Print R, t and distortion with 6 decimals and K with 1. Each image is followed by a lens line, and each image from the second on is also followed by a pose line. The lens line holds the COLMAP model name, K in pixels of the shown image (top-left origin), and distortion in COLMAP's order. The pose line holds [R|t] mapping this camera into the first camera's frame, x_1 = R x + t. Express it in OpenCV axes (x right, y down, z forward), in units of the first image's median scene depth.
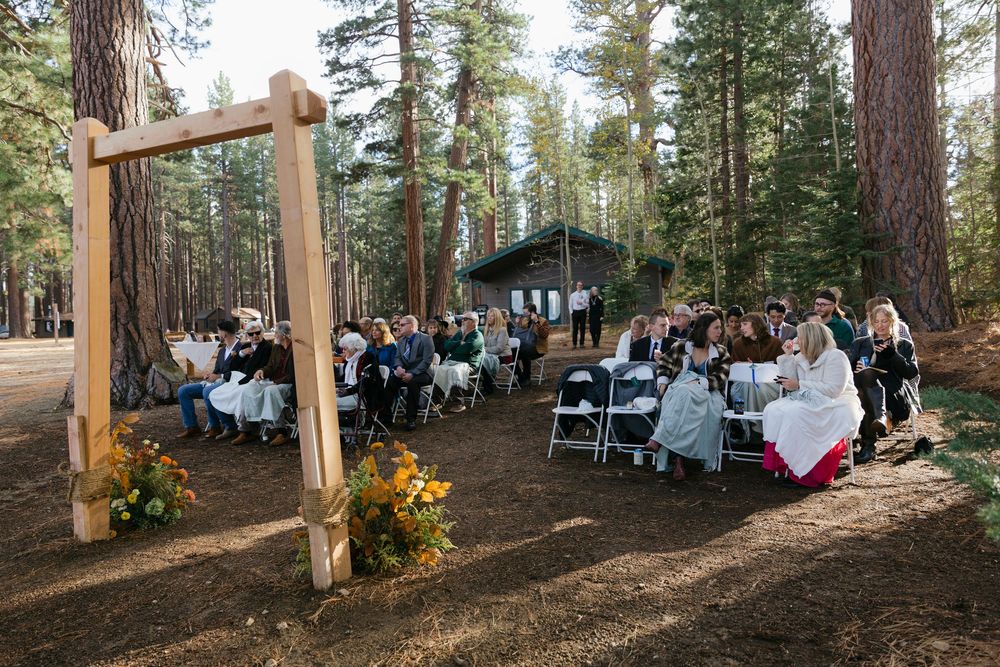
lens RADIAL K [[783.7, 0, 500.0], [0, 783.7, 333.5], [0, 0, 1]] dist [0.003266, 0.000675]
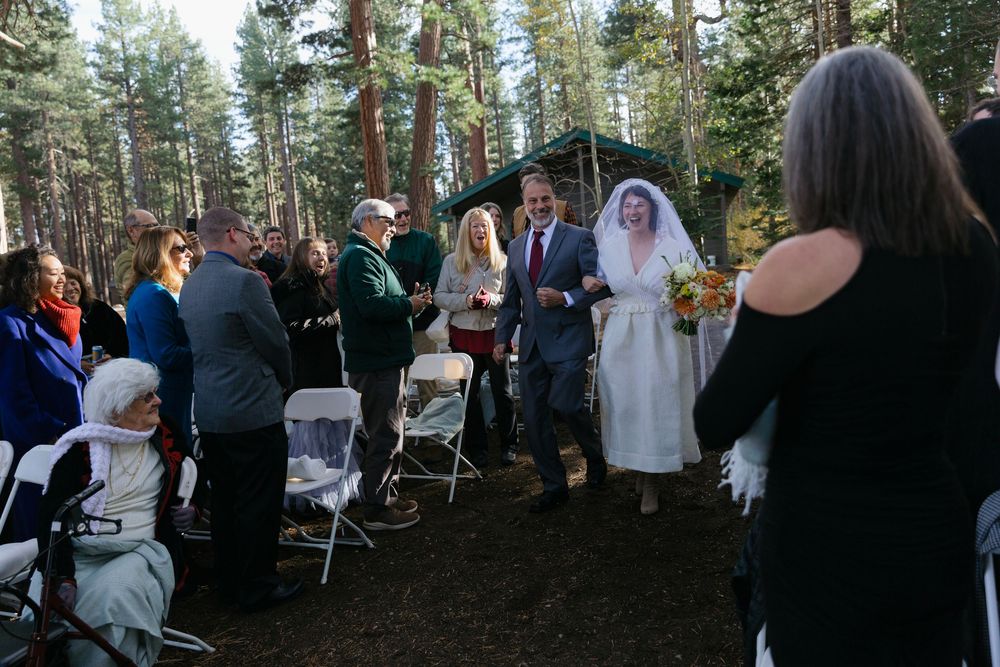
lens RADIAL K [[827.1, 0, 500.0], [0, 827.1, 333.5], [0, 0, 1]] dist [0.004621, -0.004054]
pose [[0.998740, -0.050163, 0.001496, -0.002056], [0.049952, 0.996531, 0.066570, -0.008471], [-0.004831, -0.066412, 0.997781, 0.189799]]
